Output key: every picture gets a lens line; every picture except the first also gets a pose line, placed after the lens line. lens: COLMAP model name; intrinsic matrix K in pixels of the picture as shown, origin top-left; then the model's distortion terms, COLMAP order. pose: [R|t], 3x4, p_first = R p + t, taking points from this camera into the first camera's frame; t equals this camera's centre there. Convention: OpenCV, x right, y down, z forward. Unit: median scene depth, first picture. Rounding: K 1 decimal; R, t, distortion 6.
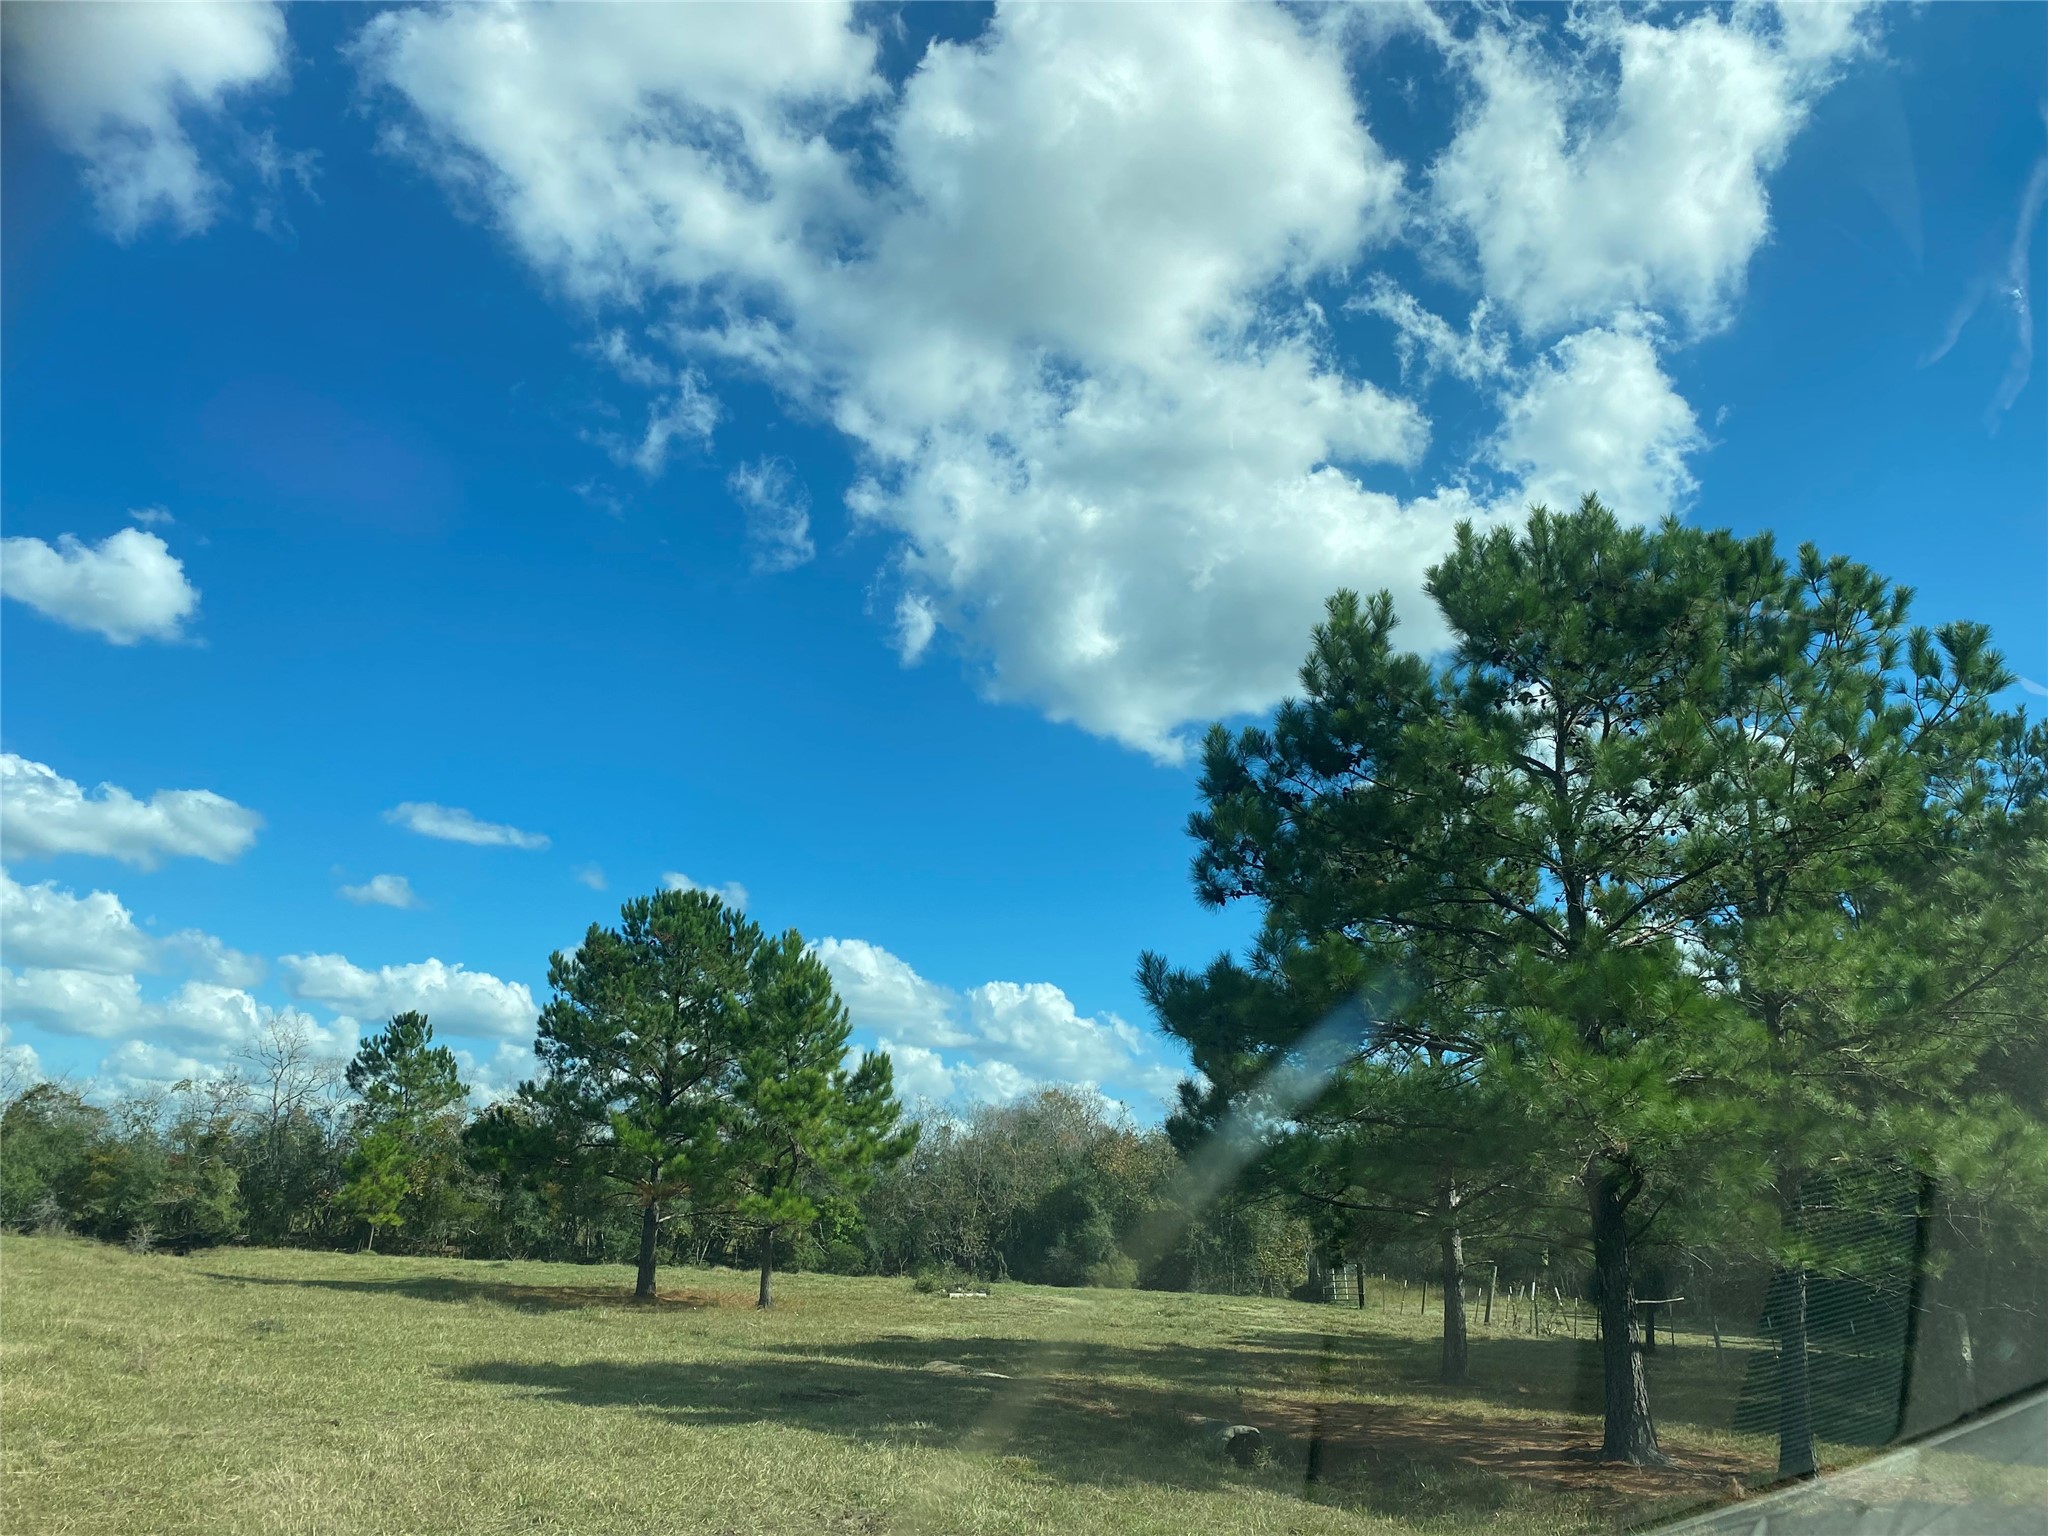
lens RADIAL K [[1554.5, 0, 933.3], [0, 1554.5, 766.5], [0, 0, 1]] dist [0.088406, -0.079259]
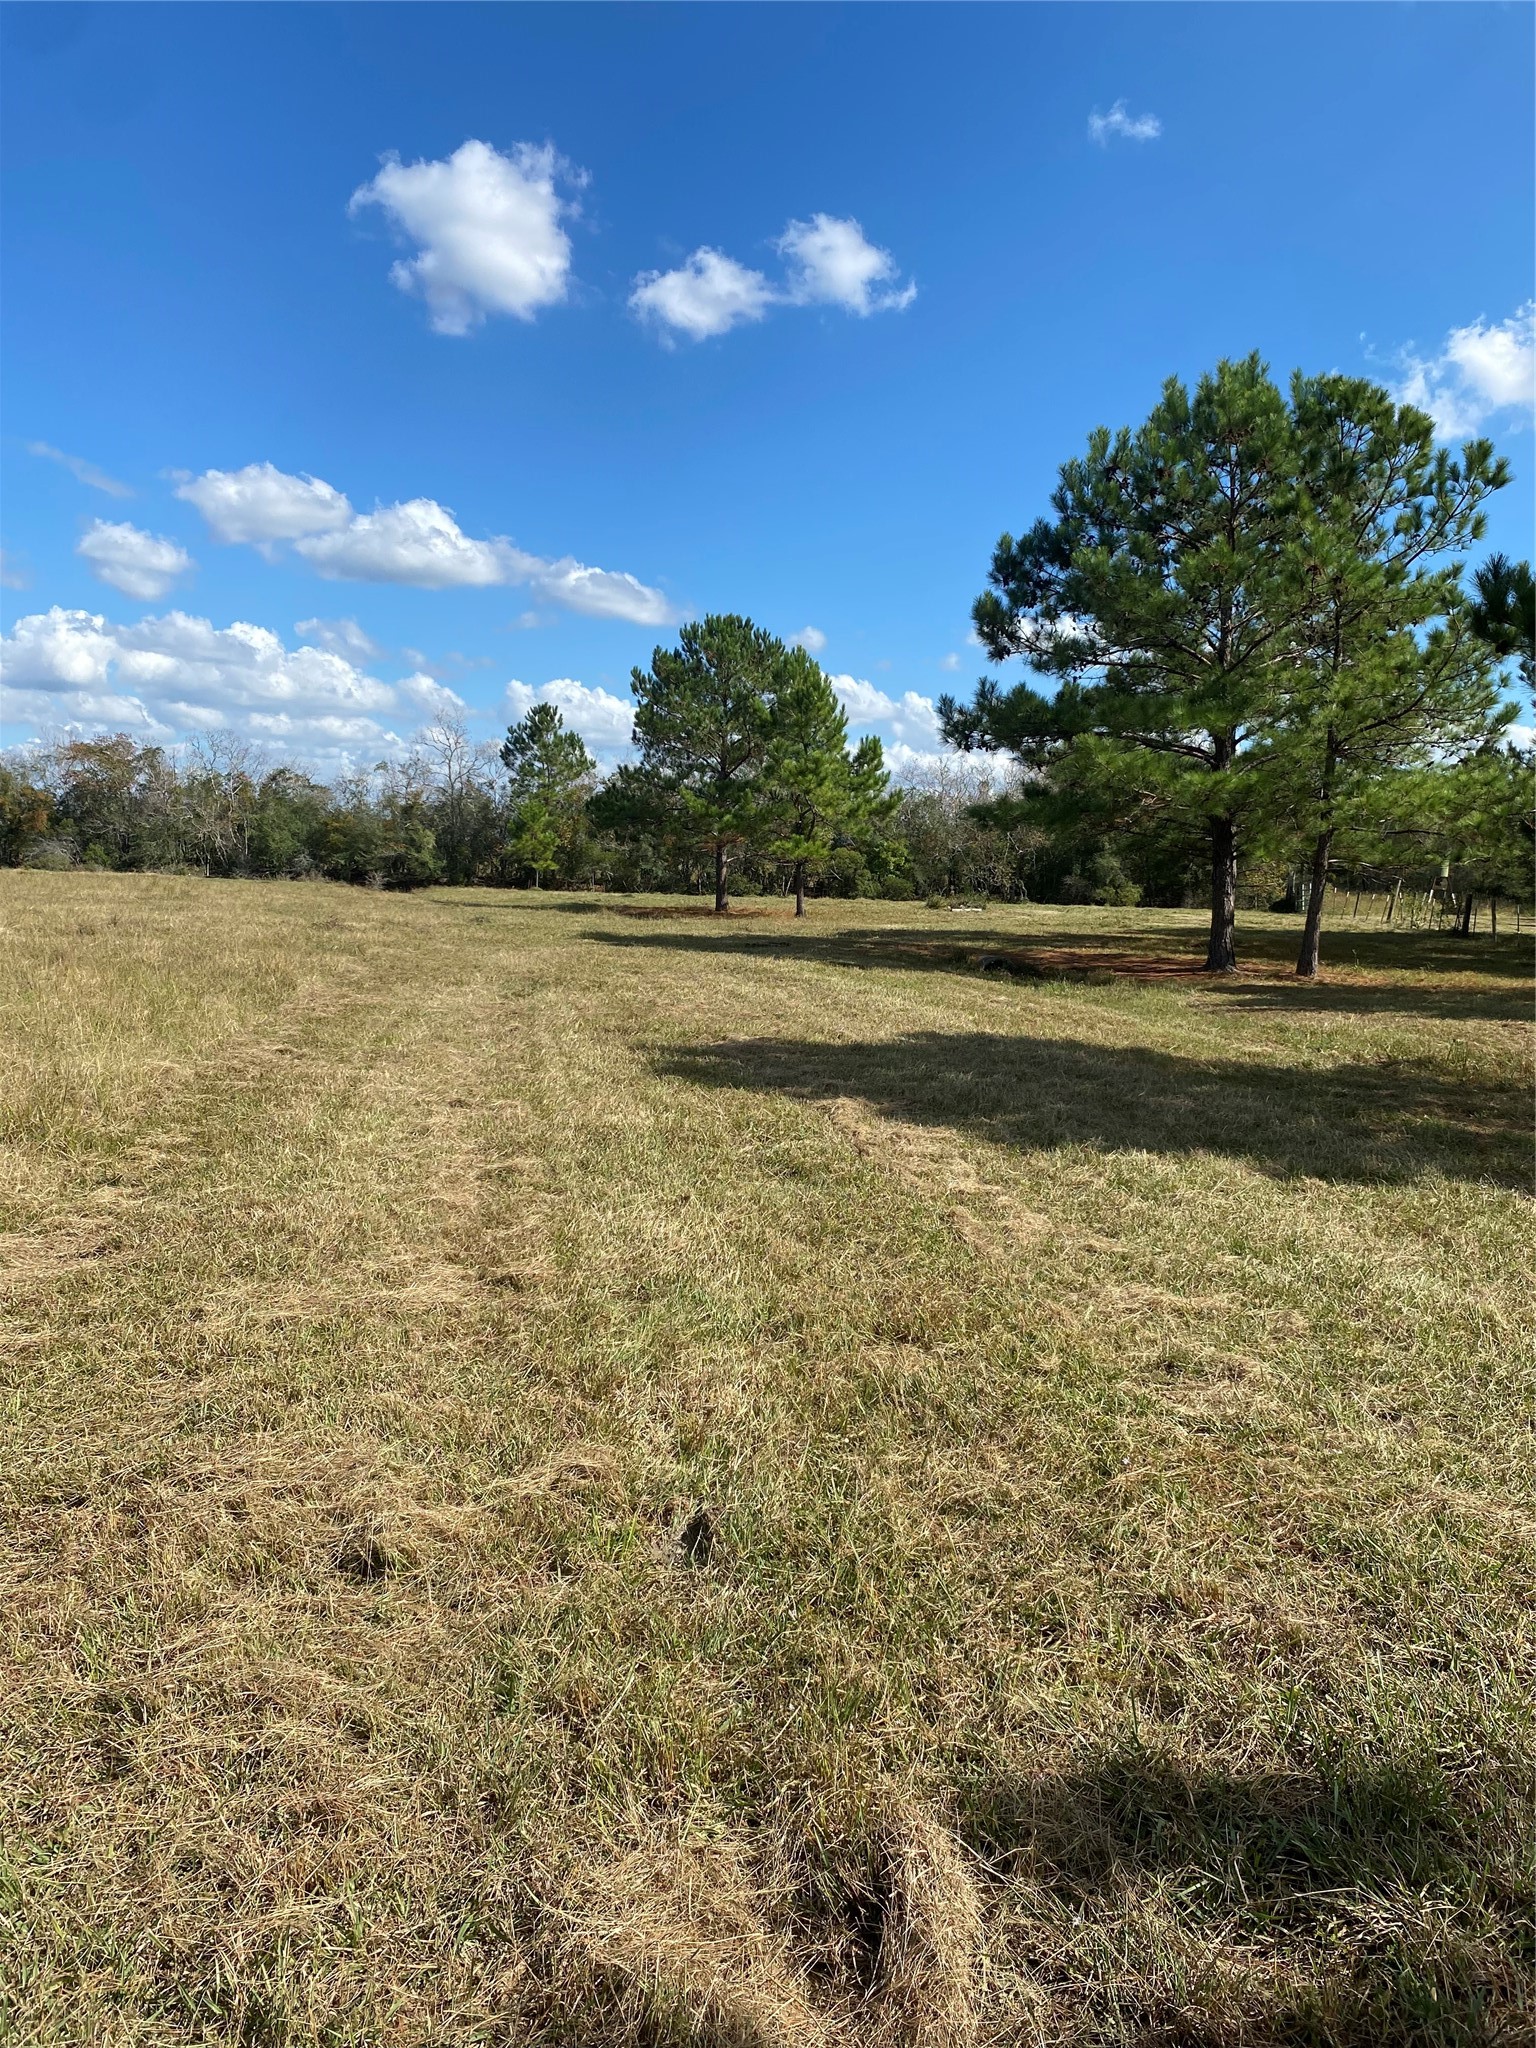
lens RADIAL K [[1554.4, 0, 768.0], [0, 1554.4, 1024.0], [0, 0, 1]] dist [0.001442, -0.003596]
pose [[0.982187, -0.005501, -0.187823, 0.074163], [0.075453, 0.926990, 0.367419, -0.049287], [0.172089, -0.375046, 0.910893, -0.187341]]
